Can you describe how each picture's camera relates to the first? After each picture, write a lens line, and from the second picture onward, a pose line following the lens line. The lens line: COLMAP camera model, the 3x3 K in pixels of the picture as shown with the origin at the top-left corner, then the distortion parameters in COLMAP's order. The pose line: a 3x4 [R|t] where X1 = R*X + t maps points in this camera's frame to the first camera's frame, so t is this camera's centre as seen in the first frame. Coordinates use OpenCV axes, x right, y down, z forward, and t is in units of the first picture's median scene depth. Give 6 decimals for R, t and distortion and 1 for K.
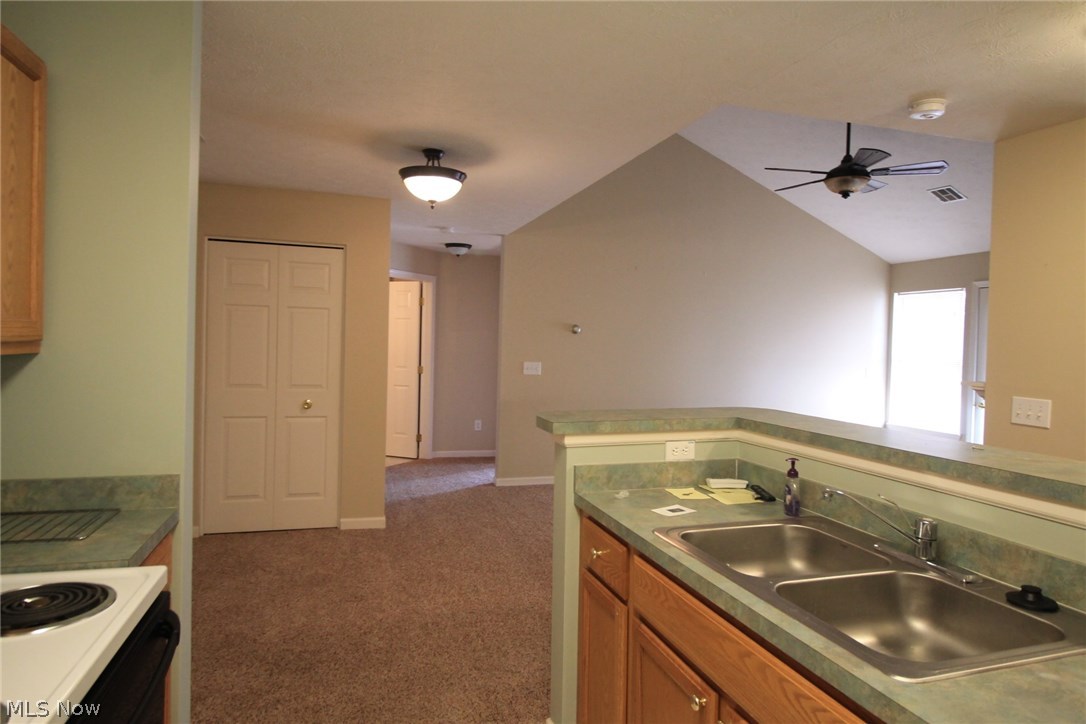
lens RADIAL K [[652.4, 0, 542.0], [0, 652.4, 354.7], [0, 0, 1]] dist [0.001186, -0.004265]
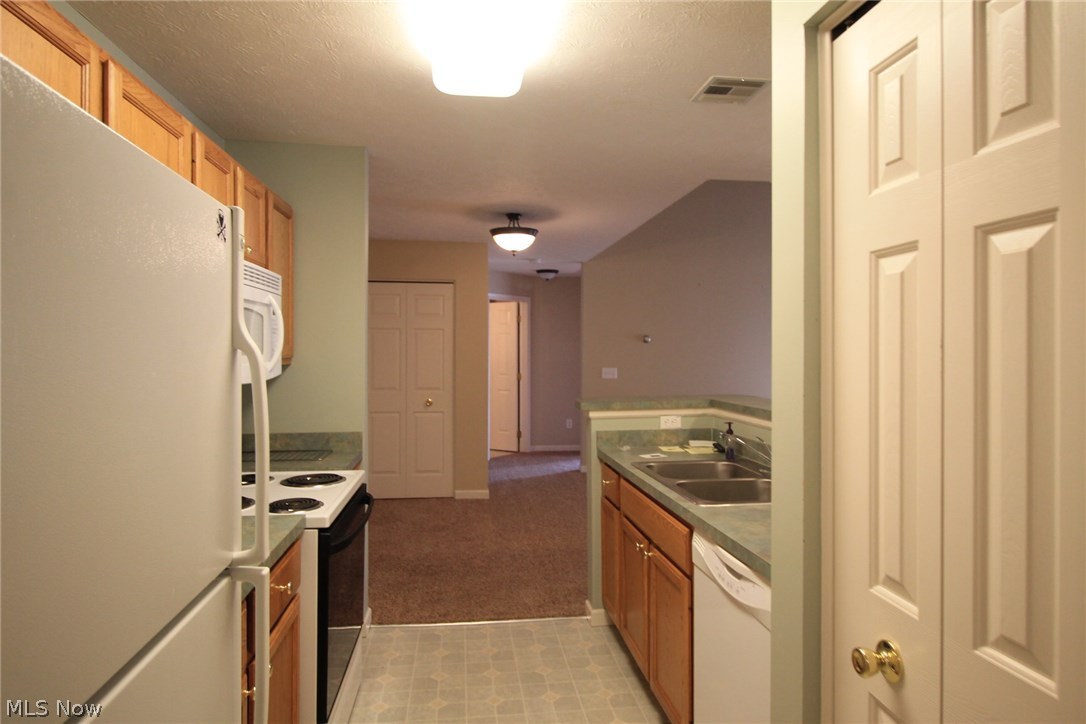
lens RADIAL K [[652.4, 0, 542.0], [0, 652.4, 354.7], [0, 0, 1]] dist [0.001186, -0.004265]
pose [[0.985516, -0.023329, -0.167970, 0.130256], [0.020929, 0.999652, -0.016043, 0.008150], [0.168286, 0.012295, 0.985661, -0.384580]]
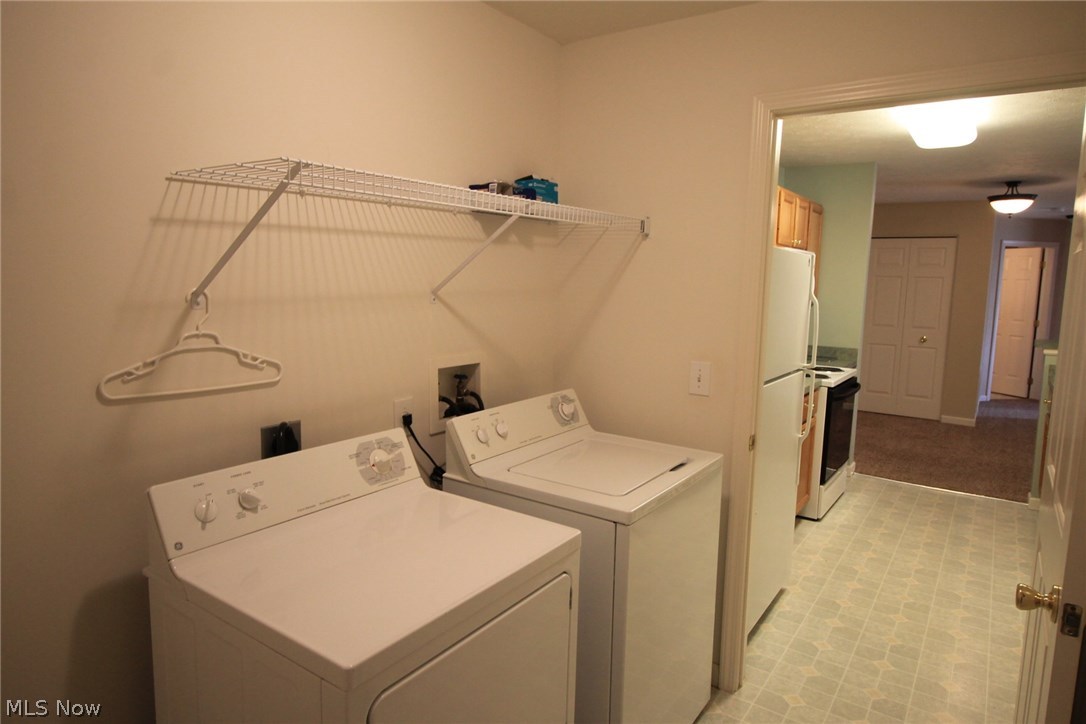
lens RADIAL K [[652.4, 0, 542.0], [0, 652.4, 354.7], [0, 0, 1]] dist [0.001186, -0.004265]
pose [[0.615128, 0.079693, -0.784389, 0.461481], [-0.023581, 0.996293, 0.082729, 0.007327], [0.788075, -0.032392, 0.614727, -1.025460]]
